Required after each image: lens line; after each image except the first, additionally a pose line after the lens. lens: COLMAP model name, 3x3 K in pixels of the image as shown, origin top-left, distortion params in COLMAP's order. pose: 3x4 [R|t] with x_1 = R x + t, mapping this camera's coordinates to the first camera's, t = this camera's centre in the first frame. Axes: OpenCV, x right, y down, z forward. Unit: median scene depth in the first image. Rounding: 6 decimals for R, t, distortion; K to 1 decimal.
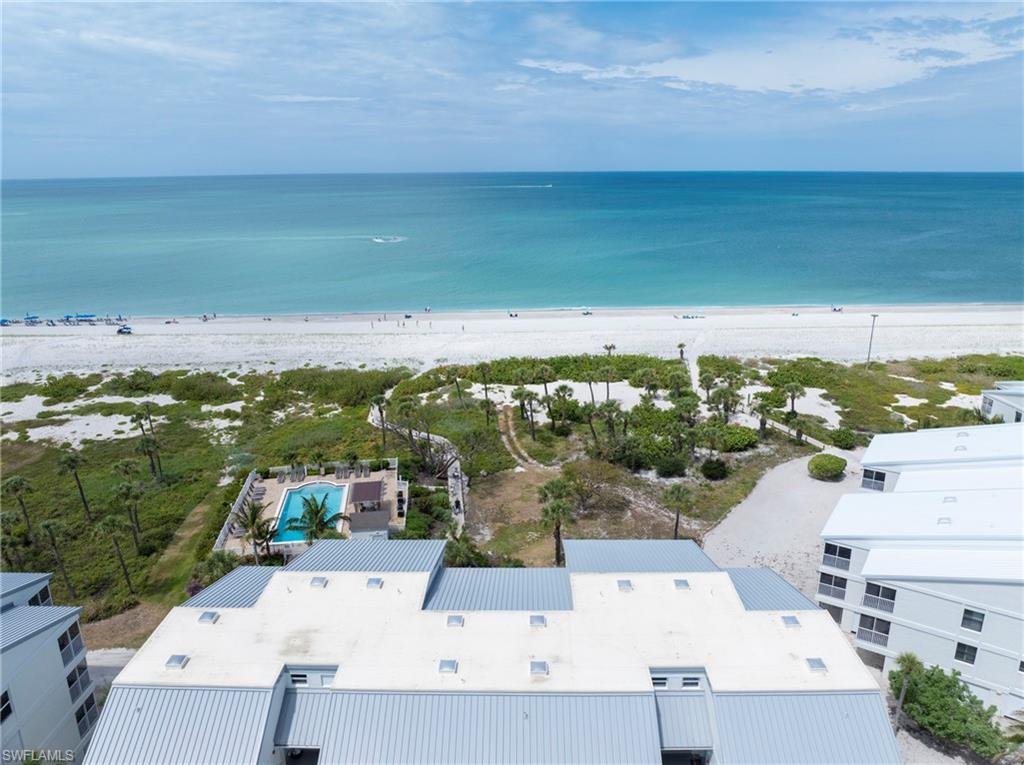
lens RADIAL K [[725.1, 0, 516.8], [0, 725.1, 376.2], [0, 0, 1]] dist [-0.057848, 0.028223]
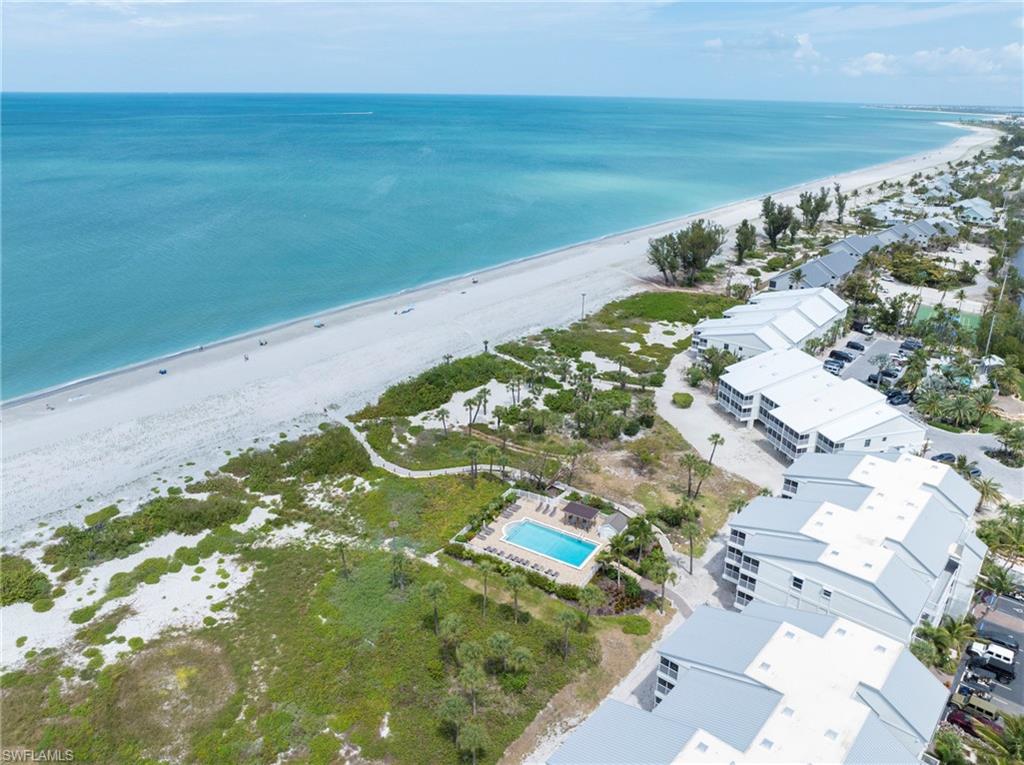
lens RADIAL K [[725.1, 0, 518.6], [0, 725.1, 378.4], [0, 0, 1]] dist [-0.057848, 0.028223]
pose [[0.645611, -0.267347, 0.715340, -0.759117], [0.189160, 0.963512, 0.189375, -0.237946], [-0.739868, 0.013051, 0.672626, 0.075387]]
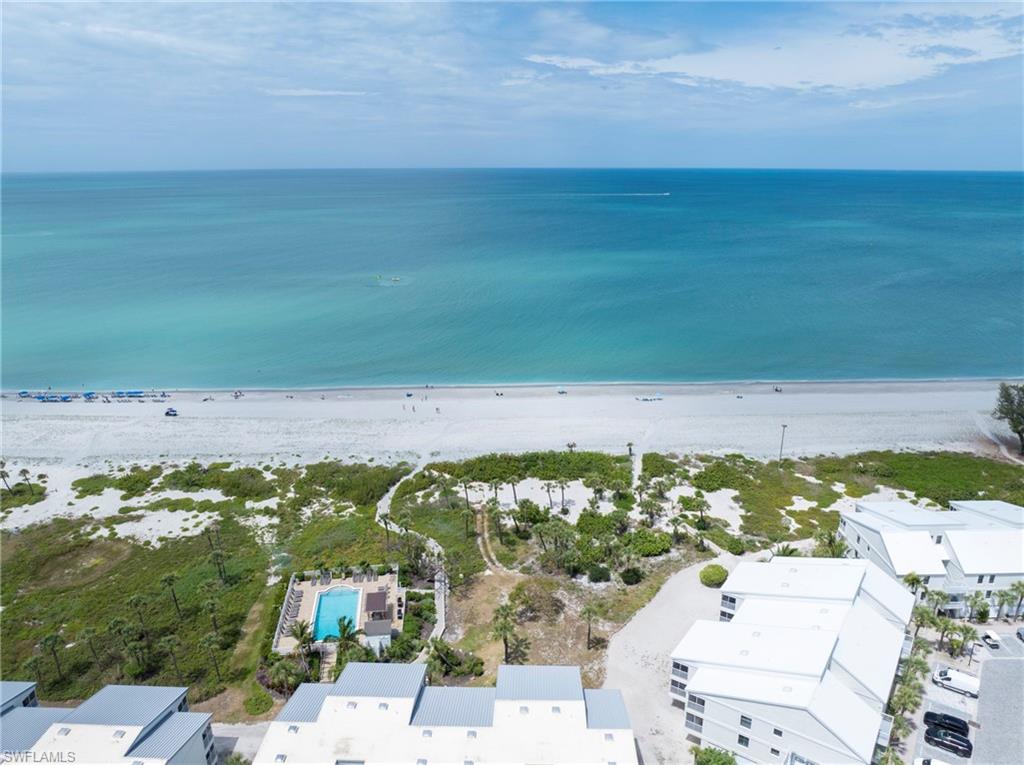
lens RADIAL K [[725.1, 0, 518.5], [0, 725.1, 385.4], [0, 0, 1]] dist [-0.057848, 0.028223]
pose [[0.999952, 0.008862, -0.004095, 0.046015], [-0.008772, 0.999726, 0.021683, -0.184085], [0.004286, -0.021646, 0.999757, -0.251711]]
